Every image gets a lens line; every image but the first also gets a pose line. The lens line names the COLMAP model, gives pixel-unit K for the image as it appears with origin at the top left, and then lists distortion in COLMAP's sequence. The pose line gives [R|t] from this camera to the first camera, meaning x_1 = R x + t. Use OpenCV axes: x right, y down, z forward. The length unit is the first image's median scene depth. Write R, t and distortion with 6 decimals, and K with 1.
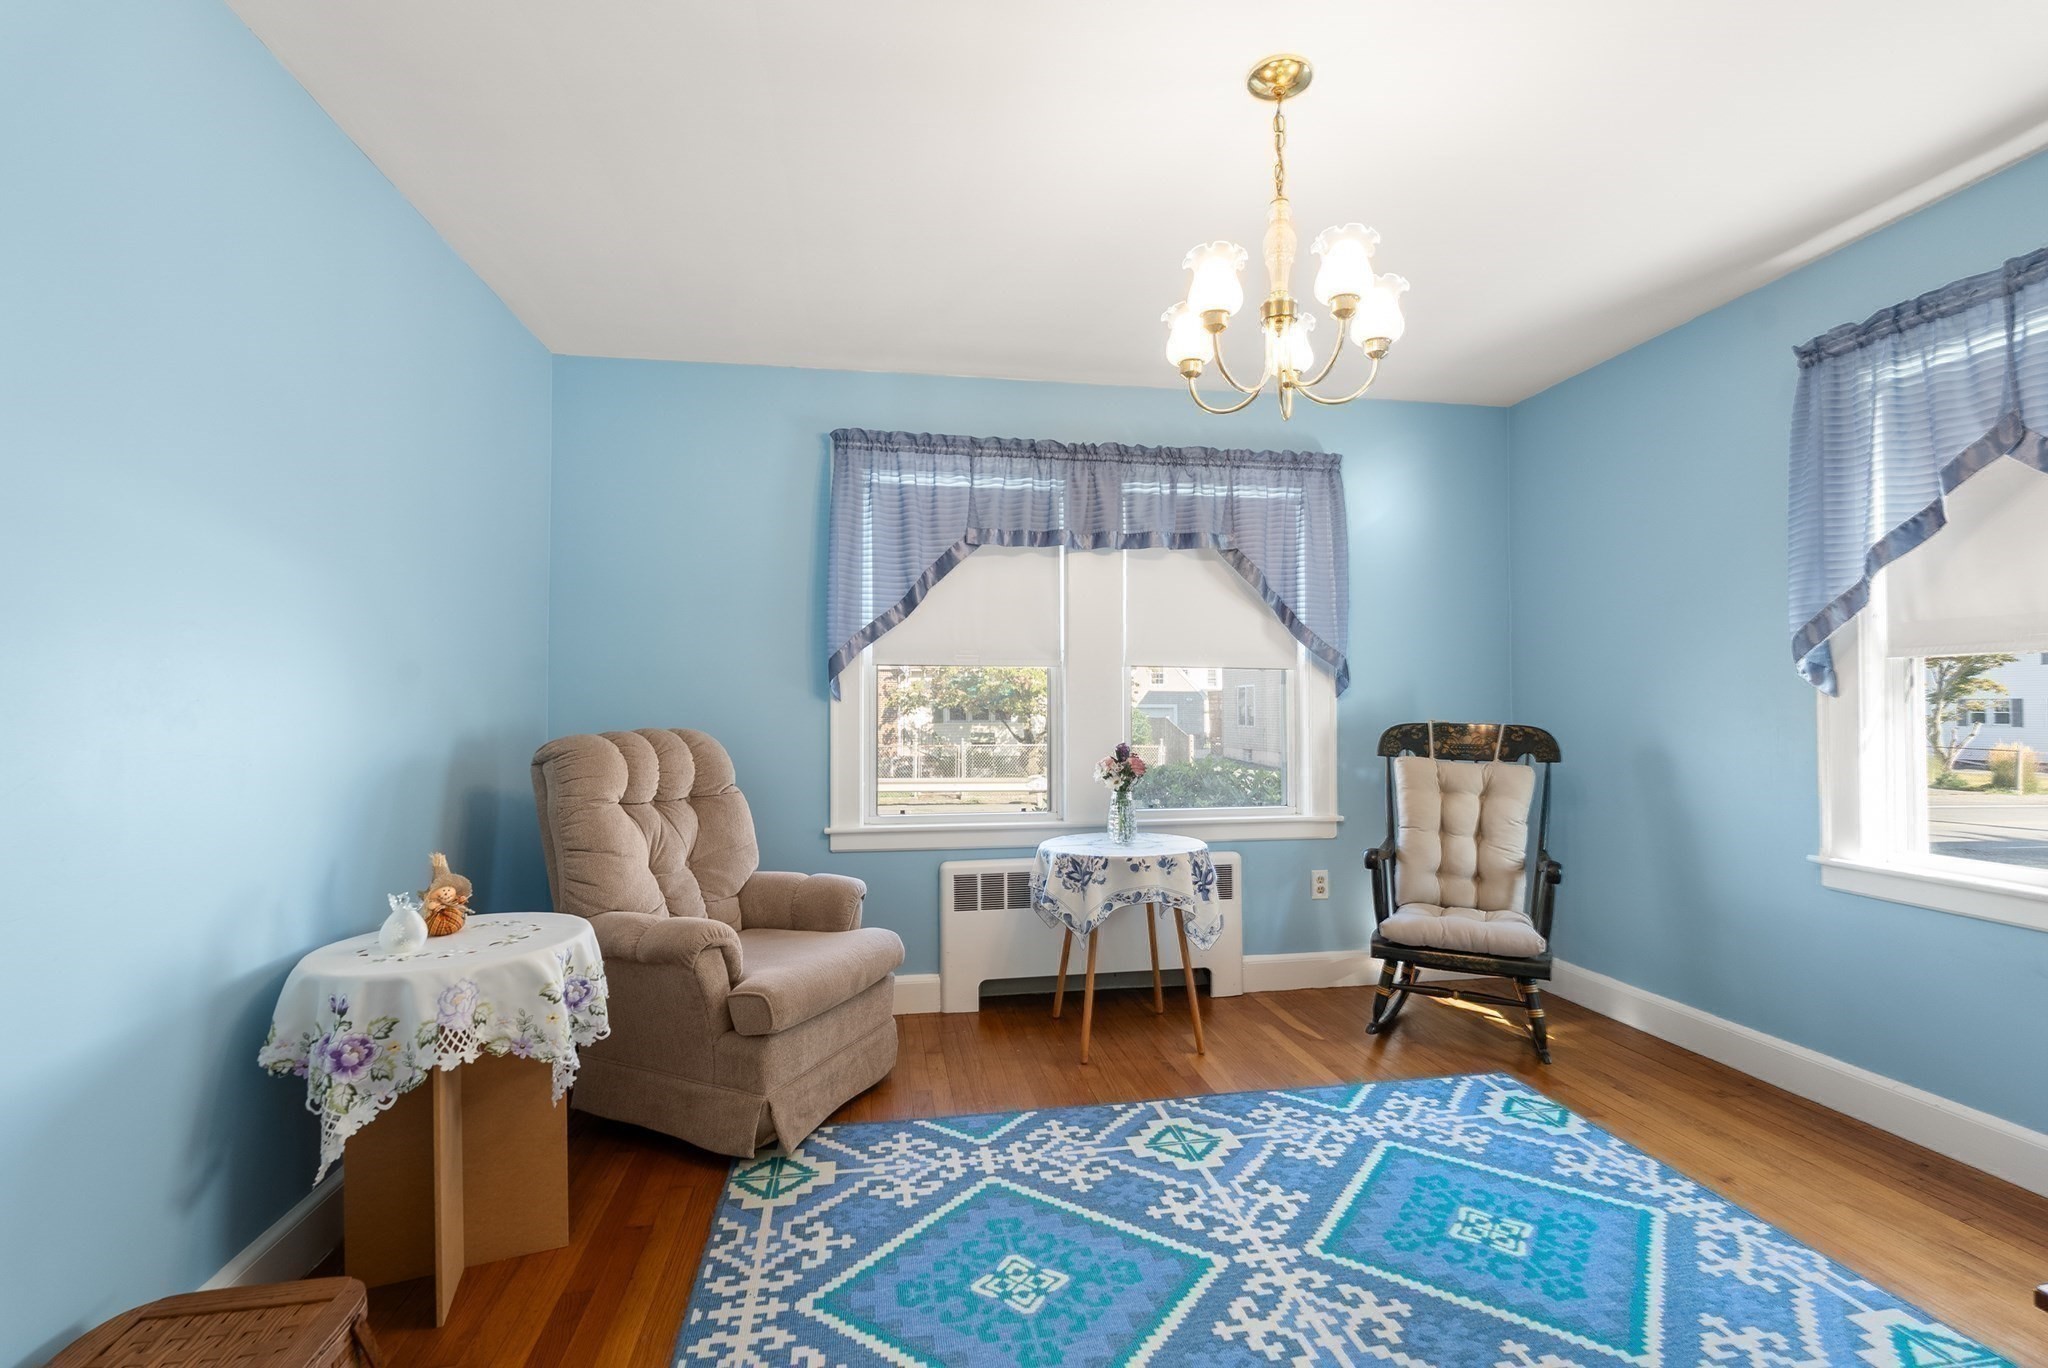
lens RADIAL K [[935.6, 0, 1020.8], [0, 935.6, 686.7], [0, 0, 1]] dist [-0.005607, 0.000247]
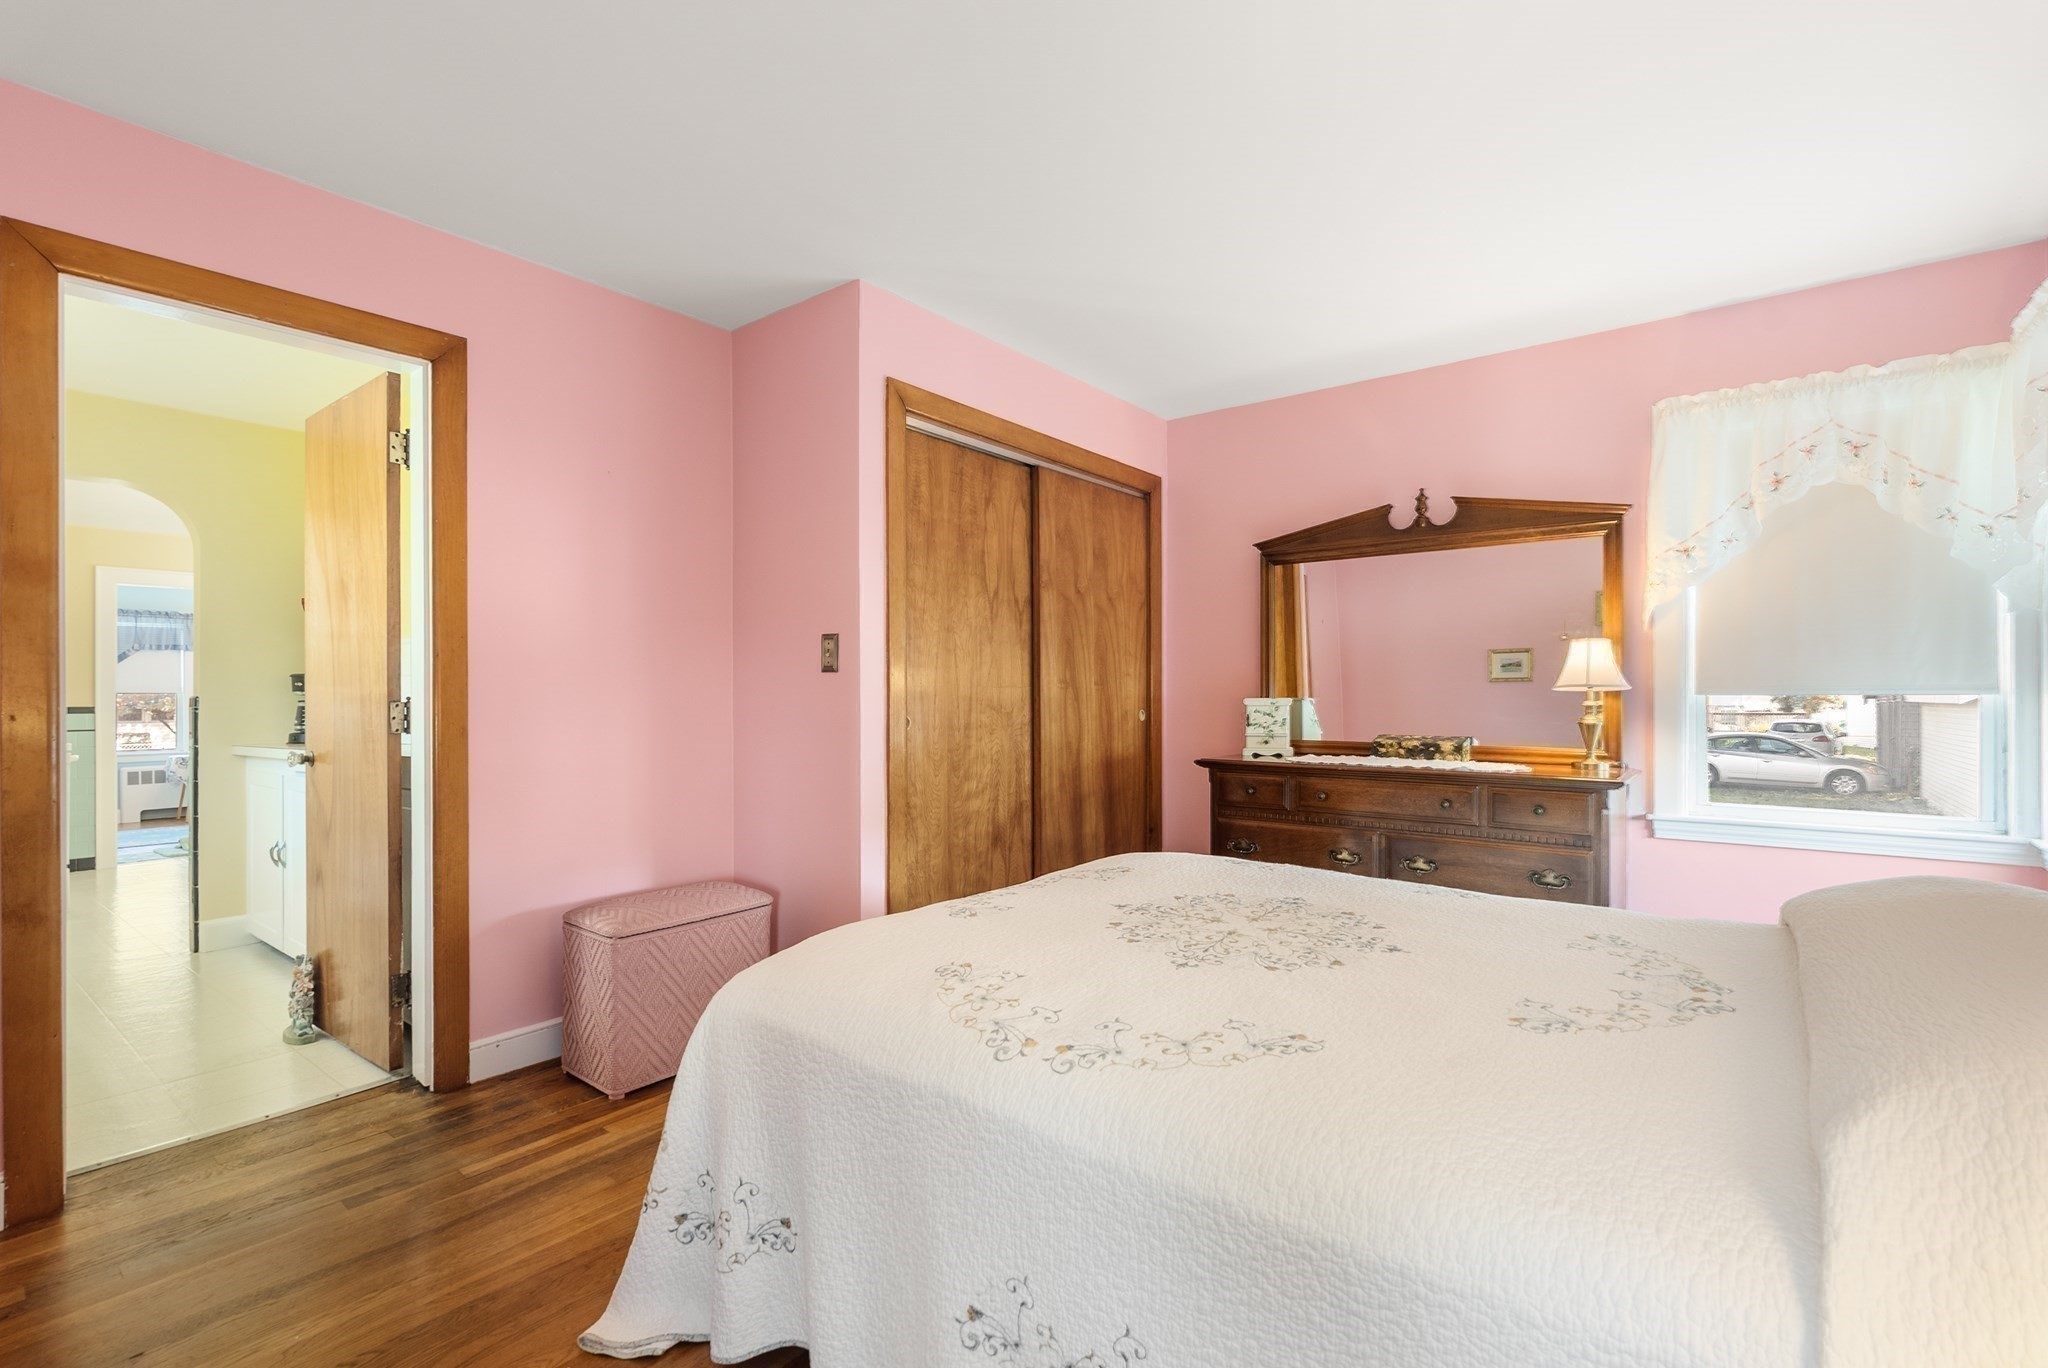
lens RADIAL K [[935.6, 0, 1029.6], [0, 935.6, 687.8], [0, 0, 1]] dist [-0.005607, 0.000247]
pose [[0.745440, 0.000131, 0.666572, 0.078056], [-0.000353, 1.000000, 0.000198, -0.041805], [-0.666572, -0.000383, 0.745440, -2.704363]]
